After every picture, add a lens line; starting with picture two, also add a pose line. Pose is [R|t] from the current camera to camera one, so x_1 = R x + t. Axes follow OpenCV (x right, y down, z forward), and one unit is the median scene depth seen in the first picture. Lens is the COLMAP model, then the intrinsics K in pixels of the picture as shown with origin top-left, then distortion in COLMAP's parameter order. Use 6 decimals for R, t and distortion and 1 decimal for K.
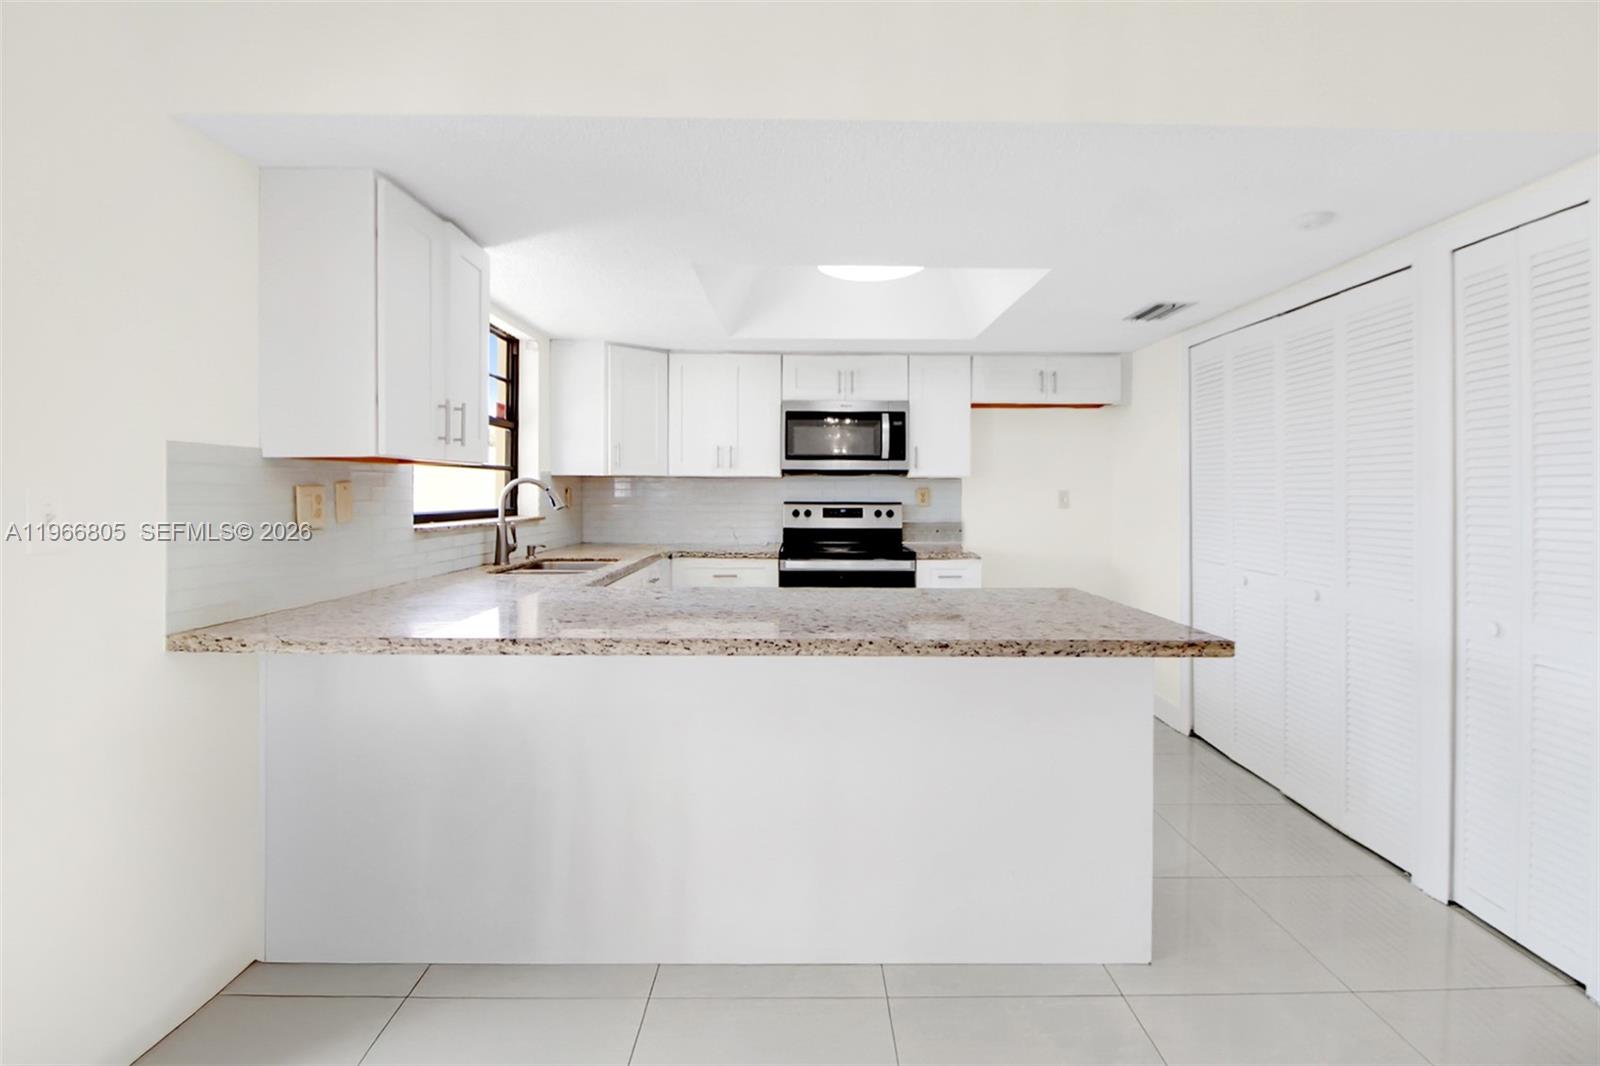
lens RADIAL K [[760.1, 0, 818.5], [0, 760.1, 494.1], [0, 0, 1]] dist [-0.003612, -0.001508]
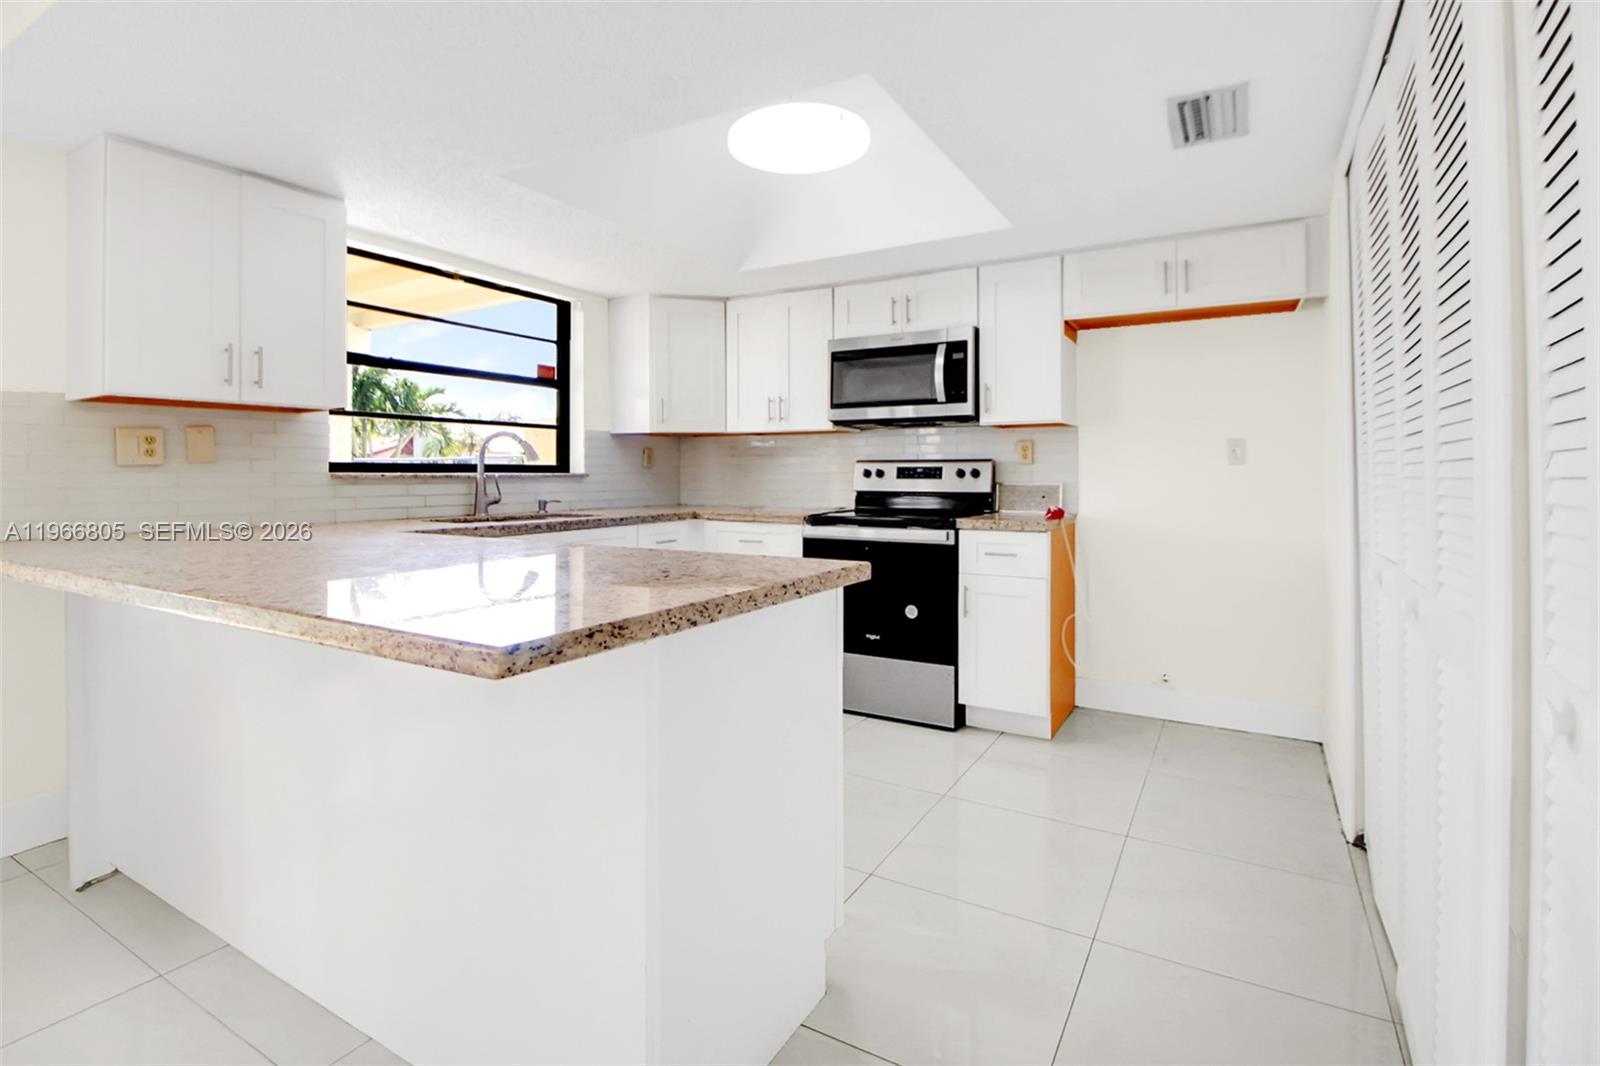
lens RADIAL K [[760.1, 0, 813.7], [0, 760.1, 471.9], [0, 0, 1]] dist [-0.003612, -0.001508]
pose [[0.864682, -0.006026, -0.502283, 0.363027], [0.002940, 0.999972, -0.006935, 0.030601], [0.502311, 0.004520, 0.864675, 0.250439]]
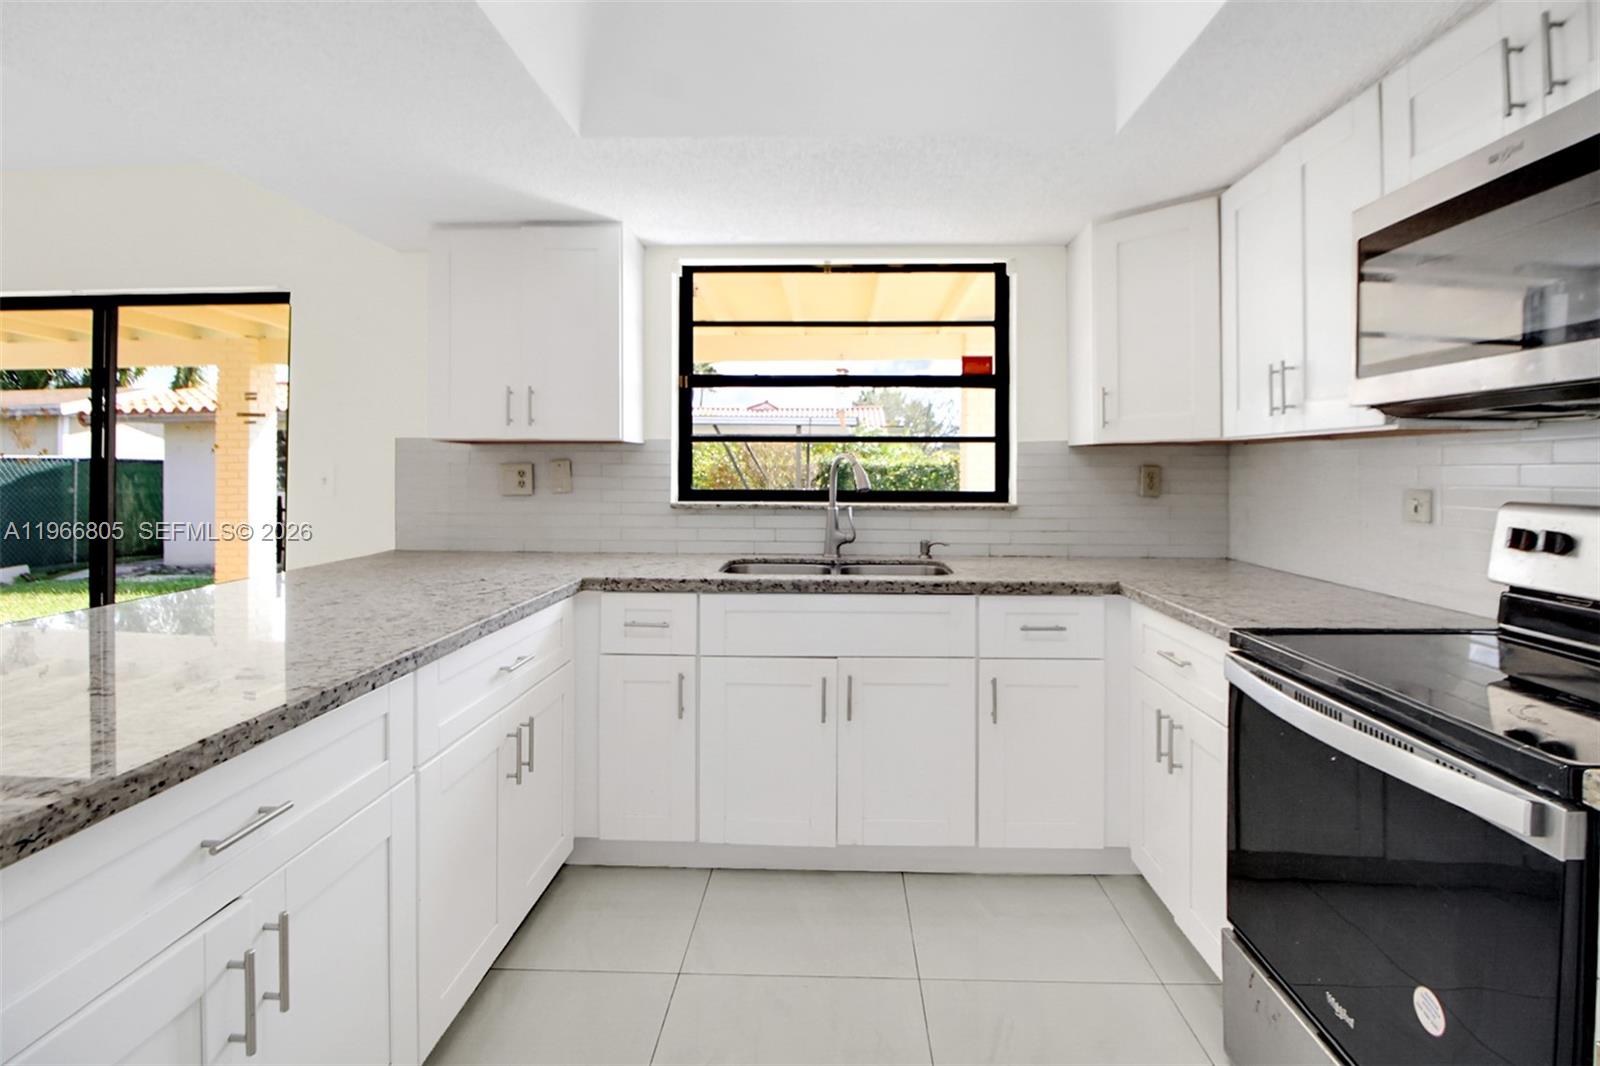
lens RADIAL K [[760.1, 0, 818.7], [0, 760.1, 466.2], [0, 0, 1]] dist [-0.003612, -0.001508]
pose [[-0.037025, -0.009038, -0.999273, 0.310337], [-0.008113, 0.999929, -0.008743, -0.000019], [0.999281, 0.007784, -0.037096, 0.757348]]
